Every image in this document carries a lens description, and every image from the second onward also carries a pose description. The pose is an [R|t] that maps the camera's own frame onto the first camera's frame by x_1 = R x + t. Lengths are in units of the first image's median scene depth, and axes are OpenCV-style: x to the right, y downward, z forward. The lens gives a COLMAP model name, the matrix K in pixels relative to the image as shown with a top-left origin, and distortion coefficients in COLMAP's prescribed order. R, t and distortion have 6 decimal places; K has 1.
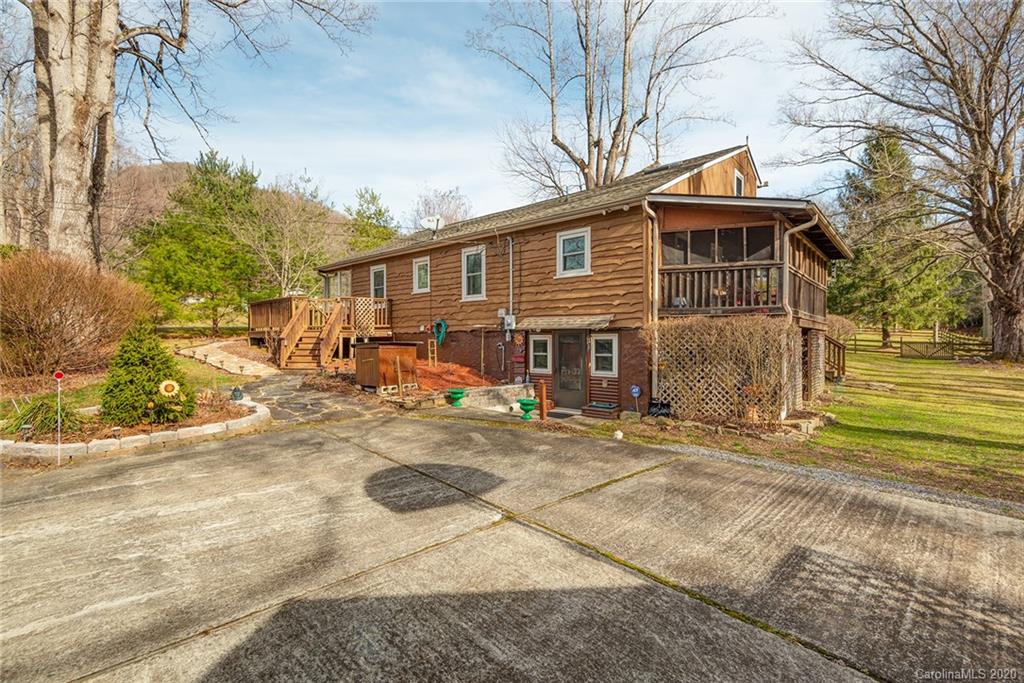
lens RADIAL K [[458.3, 0, 511.9], [0, 458.3, 337.8], [0, 0, 1]] dist [0.013031, 0.000037]
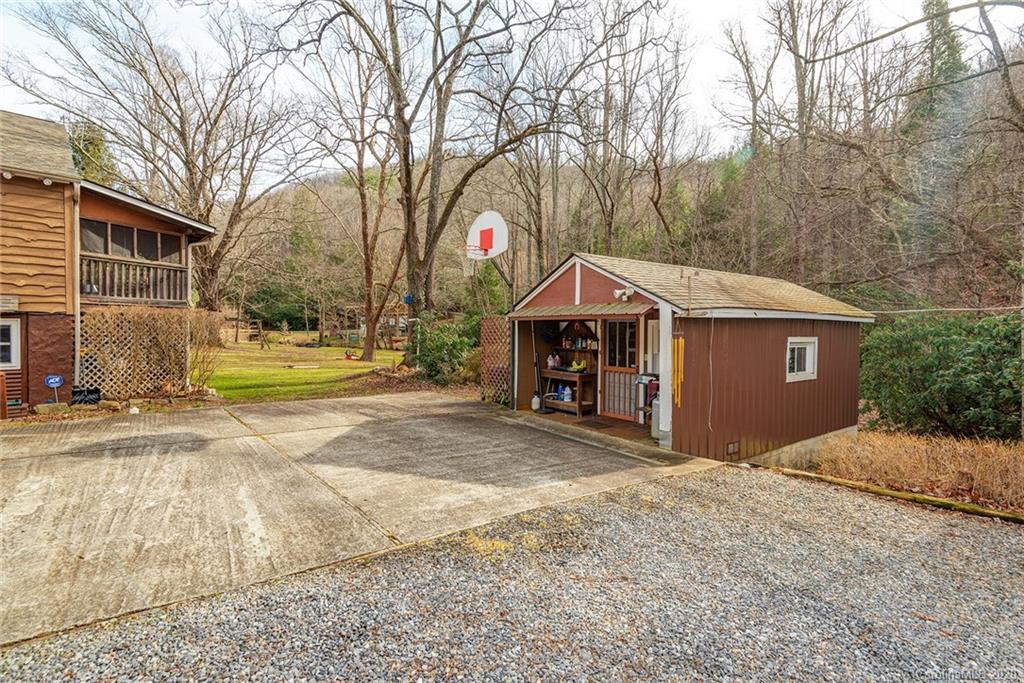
lens RADIAL K [[493.7, 0, 509.0], [0, 493.7, 338.5], [0, 0, 1]] dist [-0.004779, -0.003837]
pose [[0.052791, -0.005502, 0.998590, -0.688811], [-0.001472, 0.999983, 0.005588, 0.023681], [-0.998604, -0.001765, 0.052782, 0.030422]]
